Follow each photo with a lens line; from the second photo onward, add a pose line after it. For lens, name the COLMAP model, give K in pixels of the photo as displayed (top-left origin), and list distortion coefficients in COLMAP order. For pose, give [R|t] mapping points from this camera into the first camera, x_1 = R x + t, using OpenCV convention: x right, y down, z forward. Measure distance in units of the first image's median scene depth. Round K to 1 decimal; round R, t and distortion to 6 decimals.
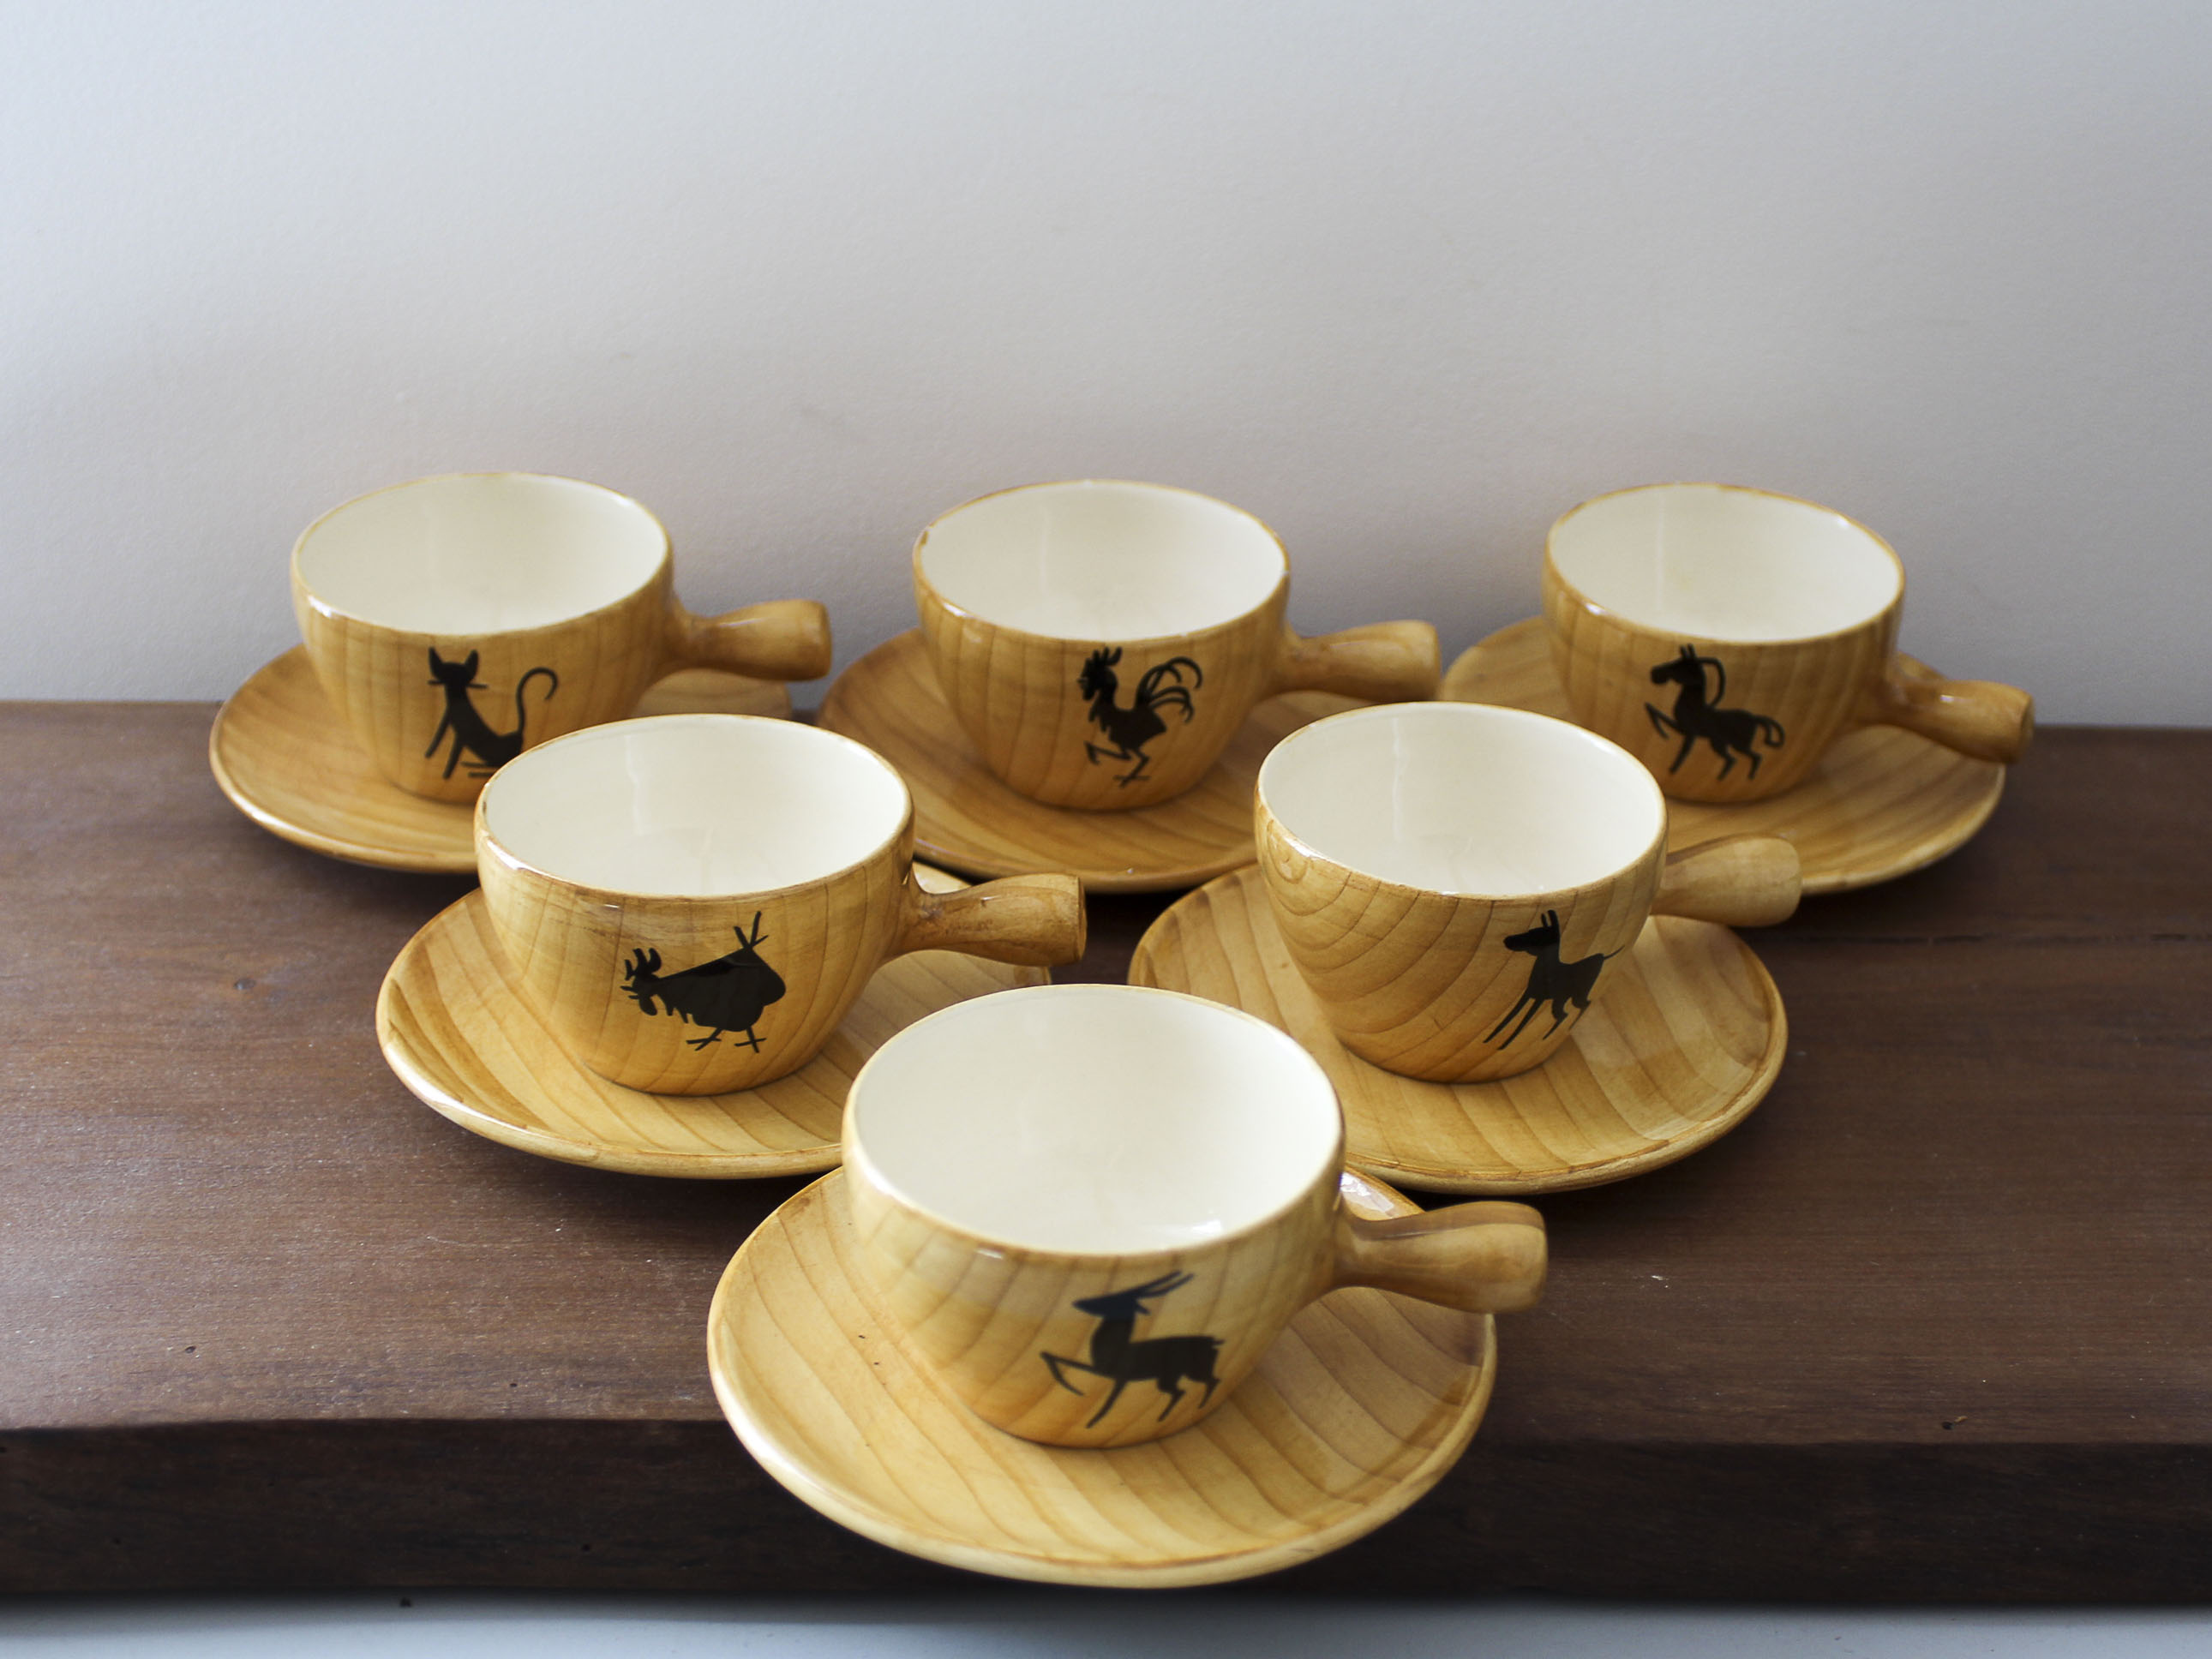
lens RADIAL K [[3326.3, 0, 1102.3], [0, 3326.3, 833.0], [0, 0, 1]] dist [-0.173330, 0.000000]
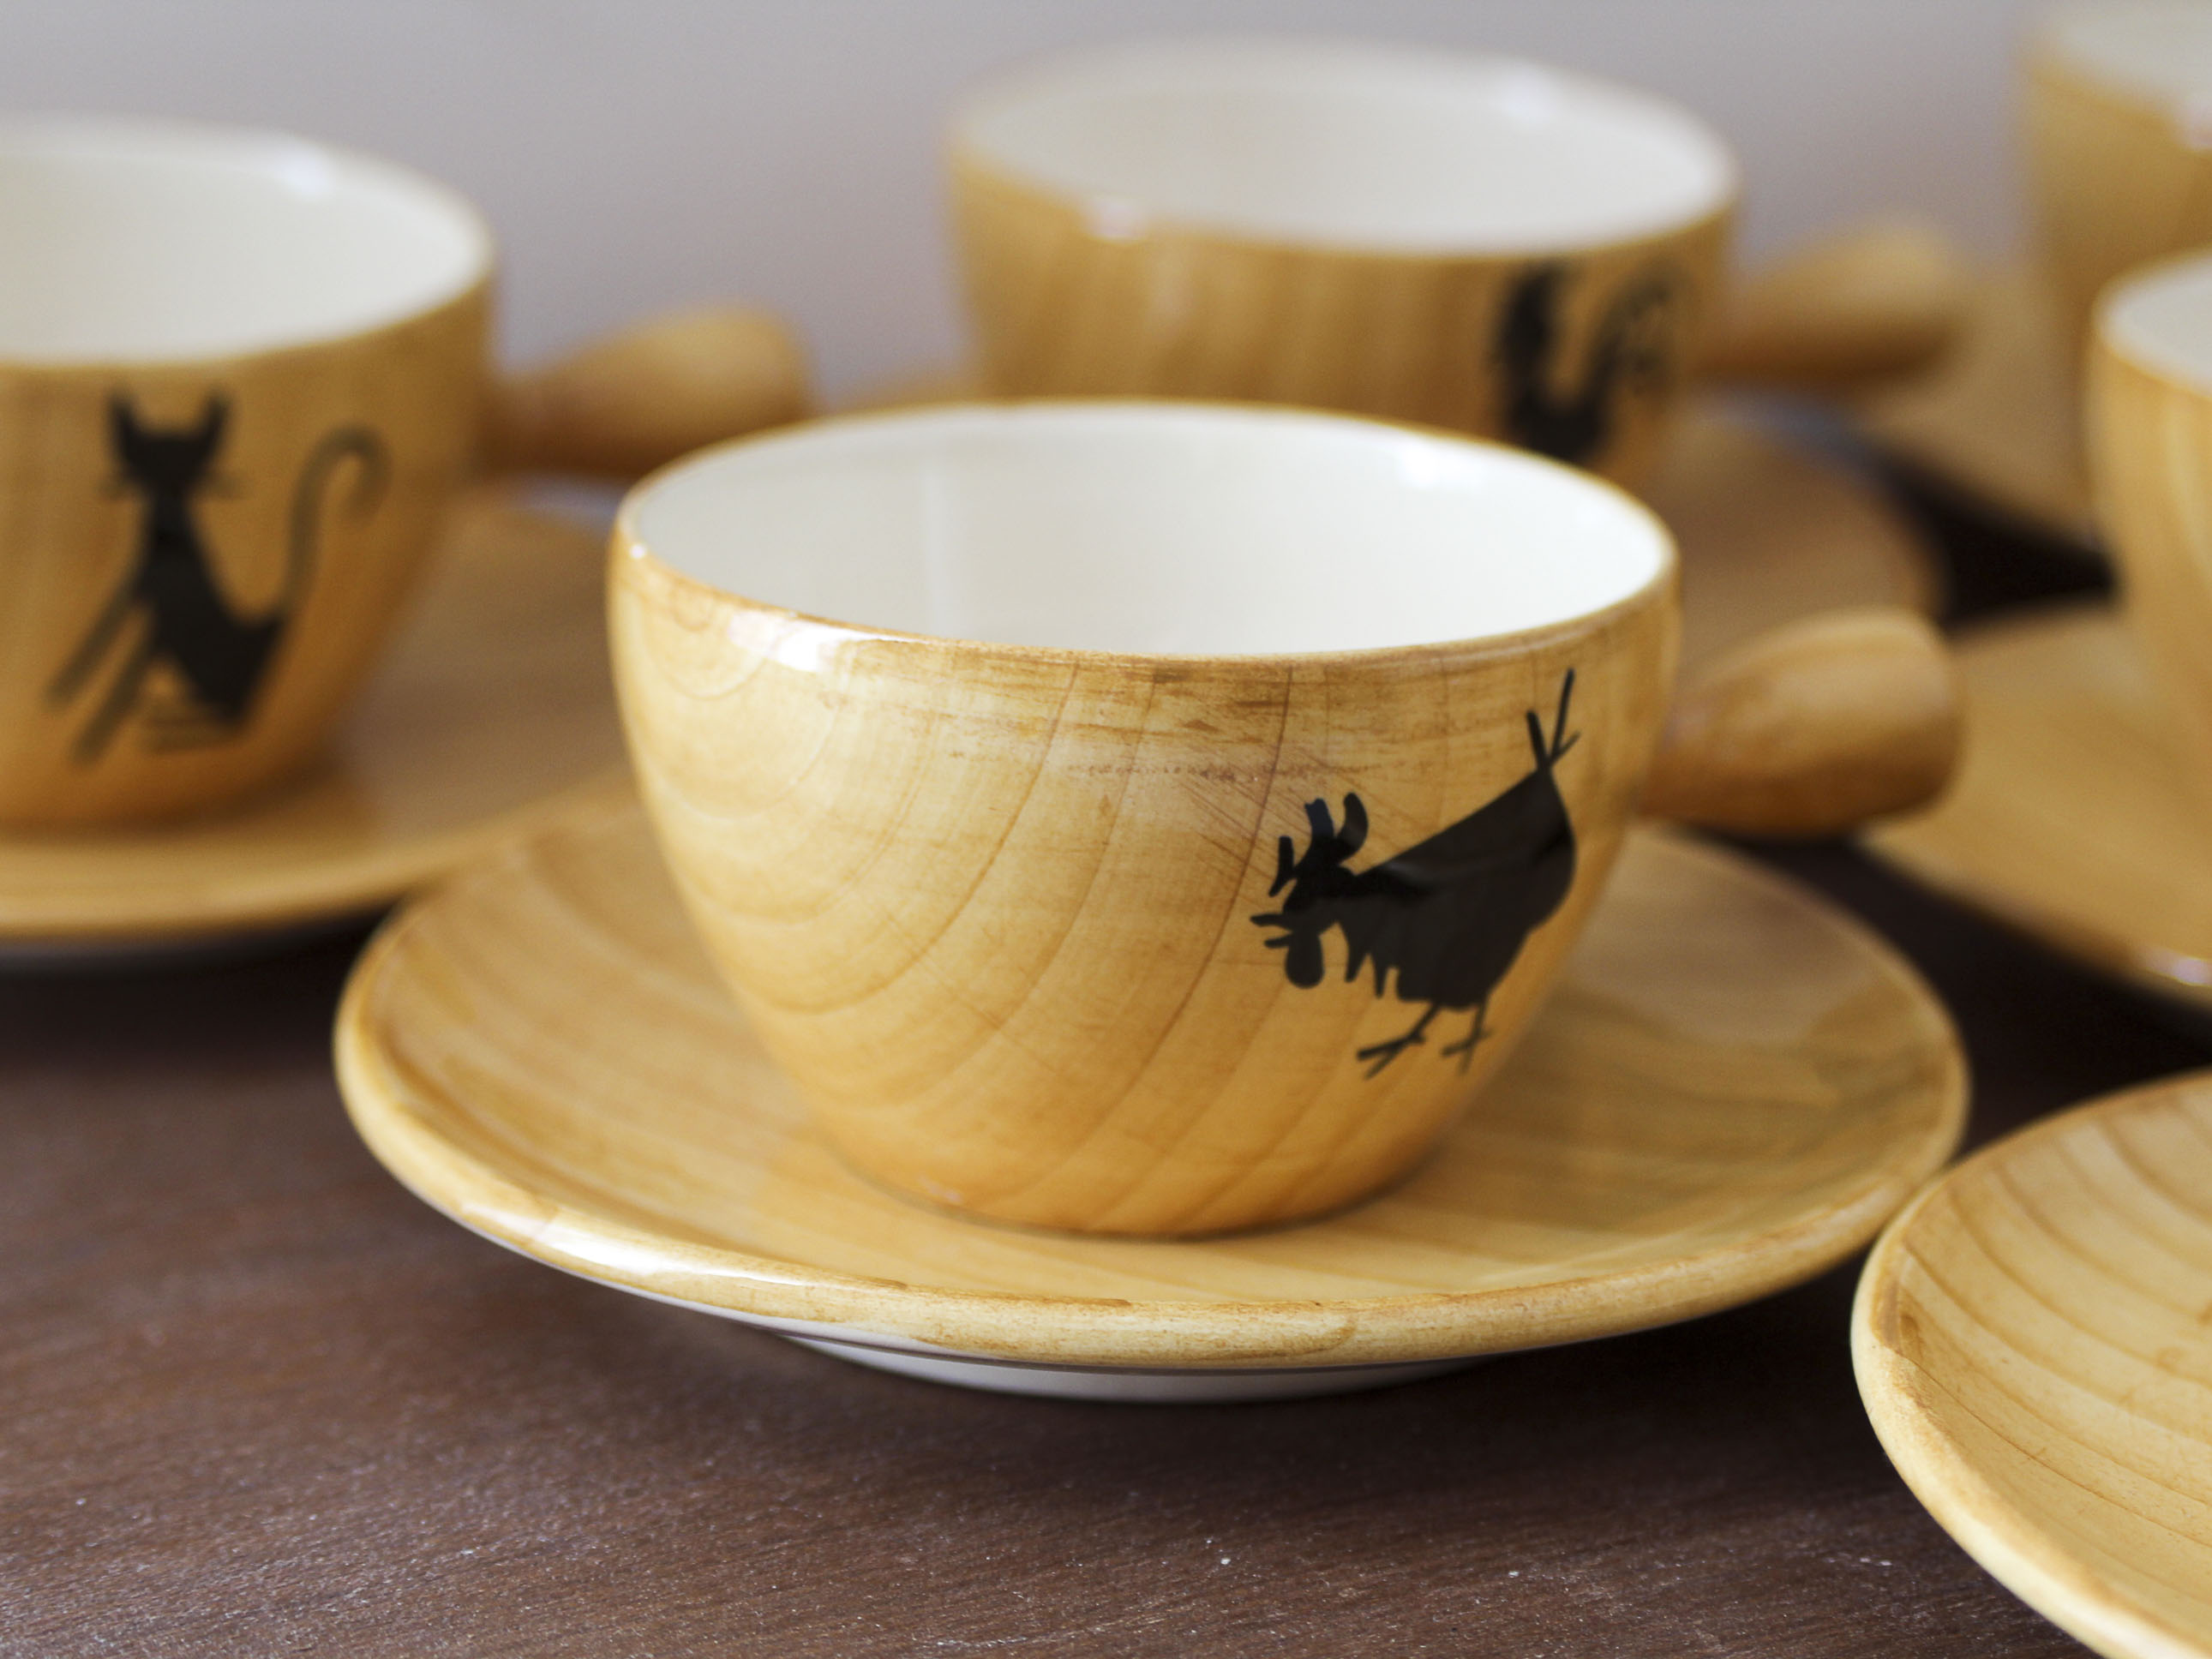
lens RADIAL K [[4776.1, 0, 1106.0], [0, 4776.1, 831.2], [0, 0, 1]] dist [0.032235, 0.000000]
pose [[0.906483, -0.132572, 0.400892, -0.392747], [0.184270, 0.978457, -0.093096, 0.087206], [-0.379913, 0.158262, 0.911383, 0.489866]]
